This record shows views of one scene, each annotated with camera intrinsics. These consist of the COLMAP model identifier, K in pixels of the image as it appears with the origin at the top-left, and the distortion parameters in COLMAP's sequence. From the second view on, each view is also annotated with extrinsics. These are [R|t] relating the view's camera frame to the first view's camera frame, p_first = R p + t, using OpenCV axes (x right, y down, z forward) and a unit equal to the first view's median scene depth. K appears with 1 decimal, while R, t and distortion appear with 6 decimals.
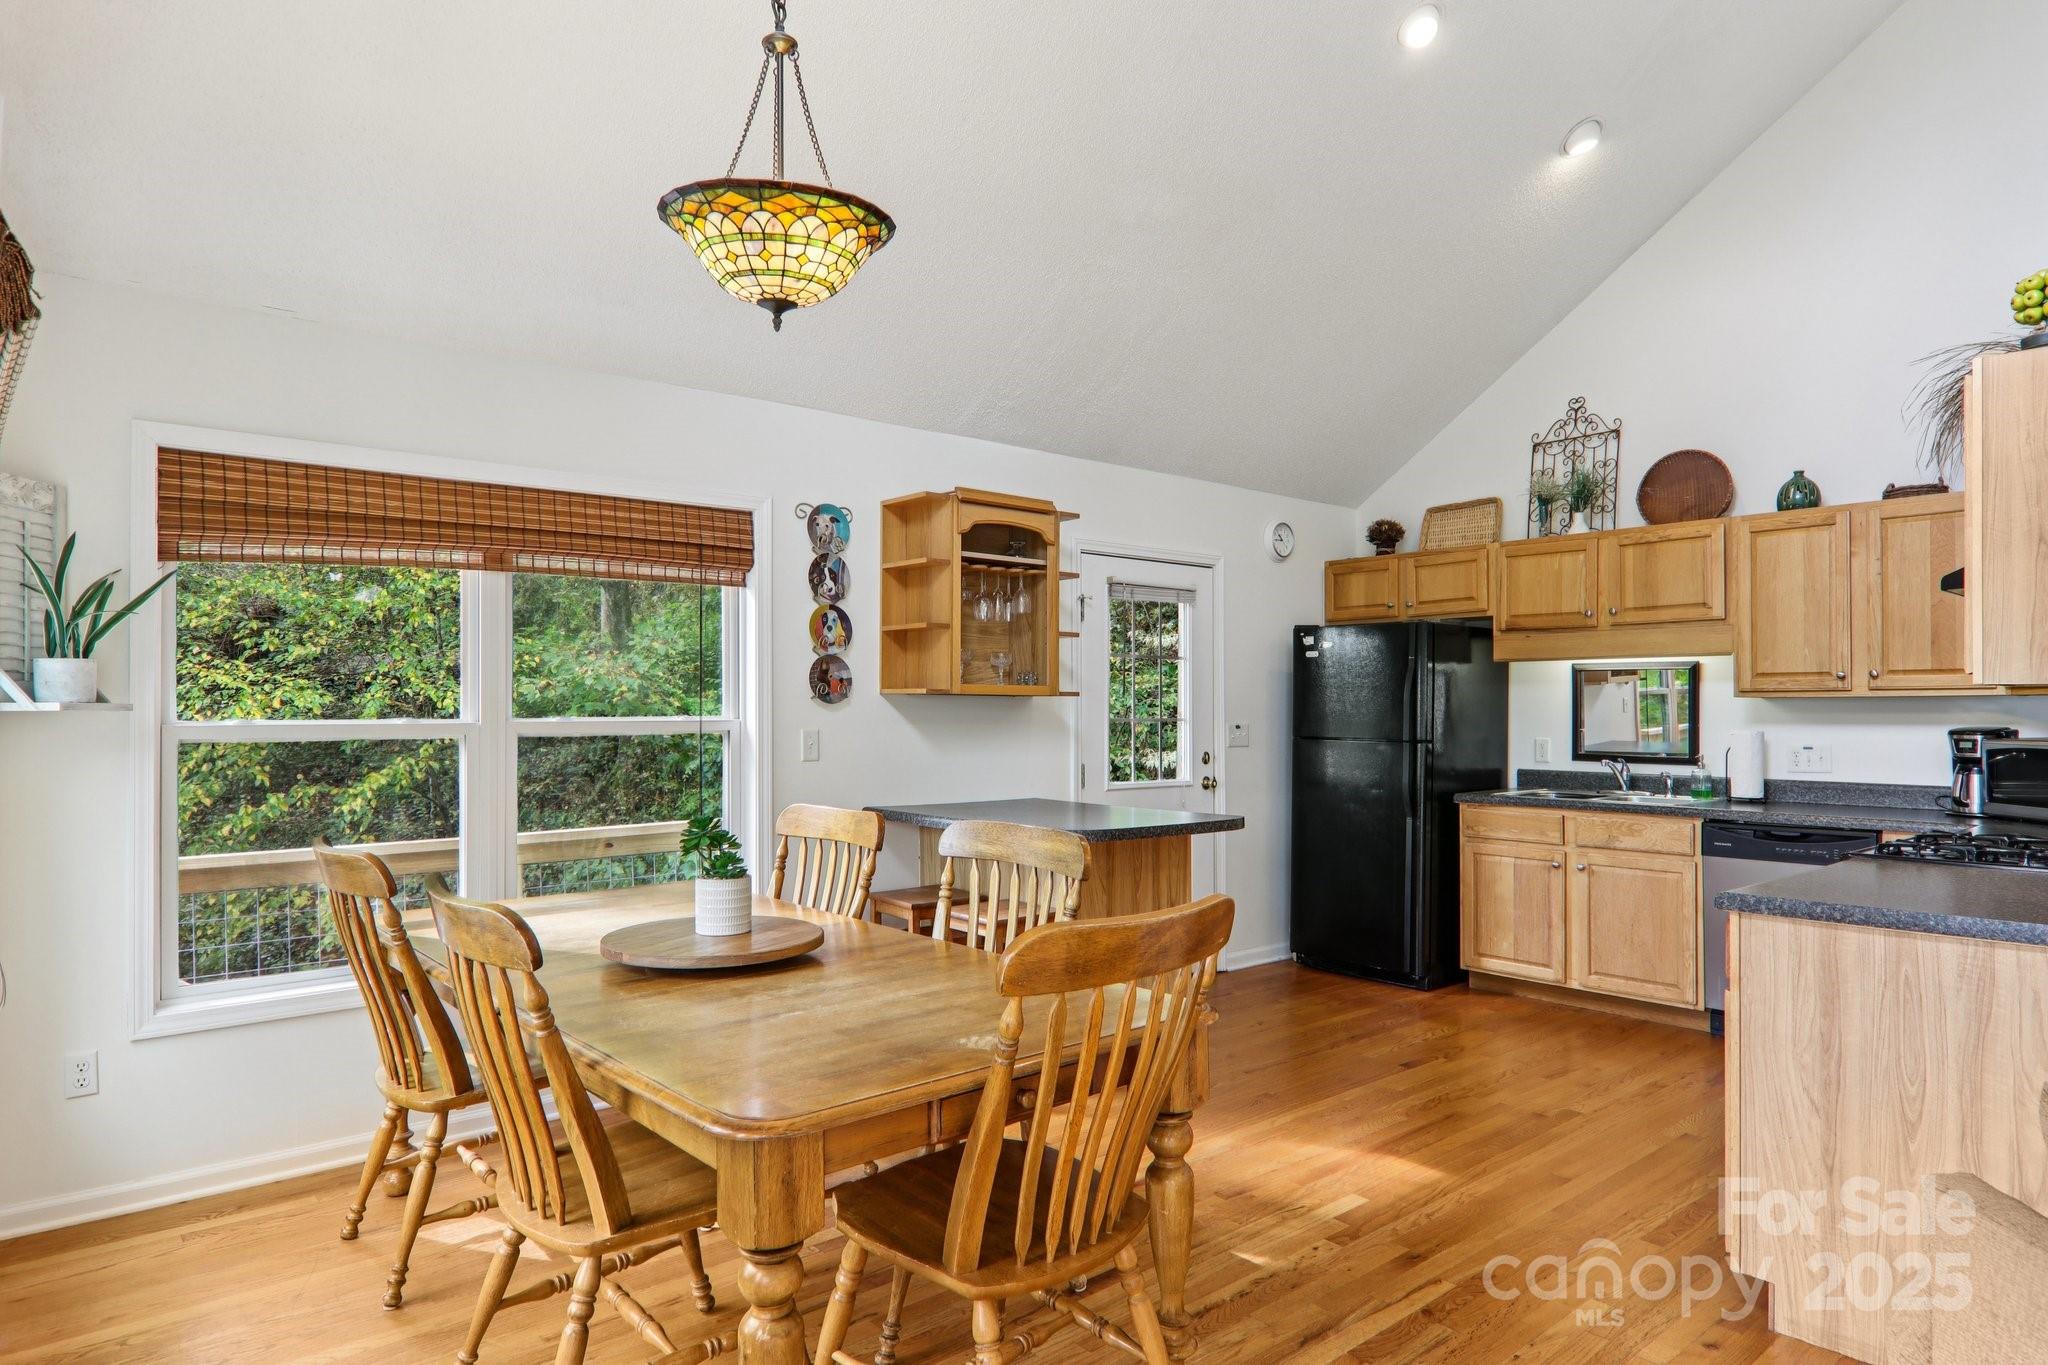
lens RADIAL K [[1208.8, 0, 1021.5], [0, 1208.8, 696.4], [0, 0, 1]] dist [0.005261, -0.013024]
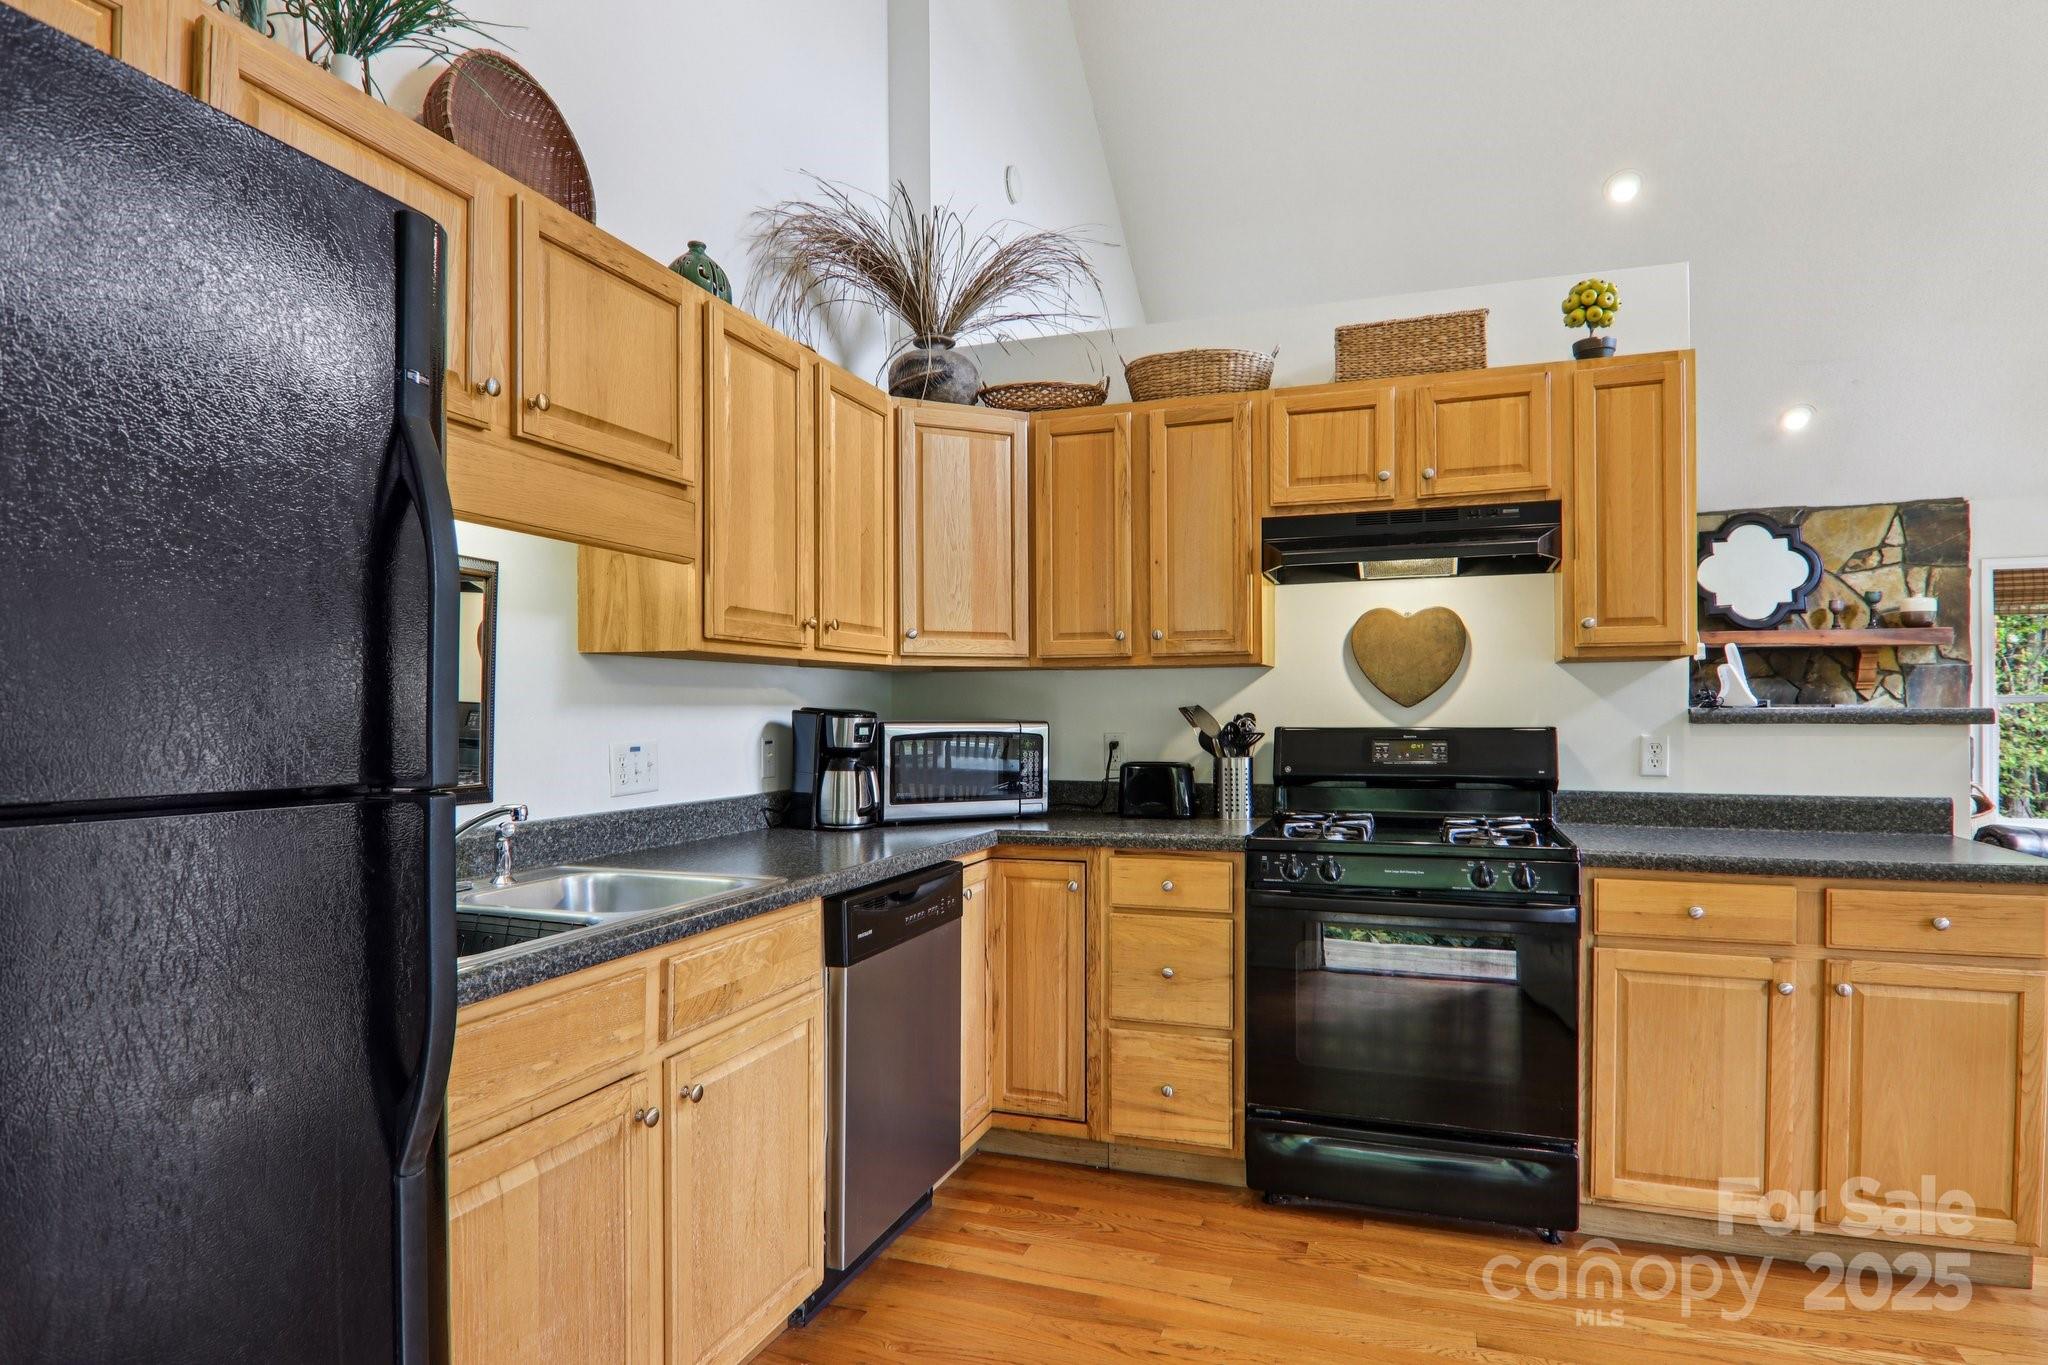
lens RADIAL K [[1143.6, 0, 1026.6], [0, 1143.6, 715.6], [0, 0, 1]] dist [0.003388, -0.018172]
pose [[-0.499678, -0.003275, 0.866205, 0.121070], [-0.007358, 0.999973, -0.000464, 0.028091], [-0.866180, -0.006606, -0.499689, 1.168455]]
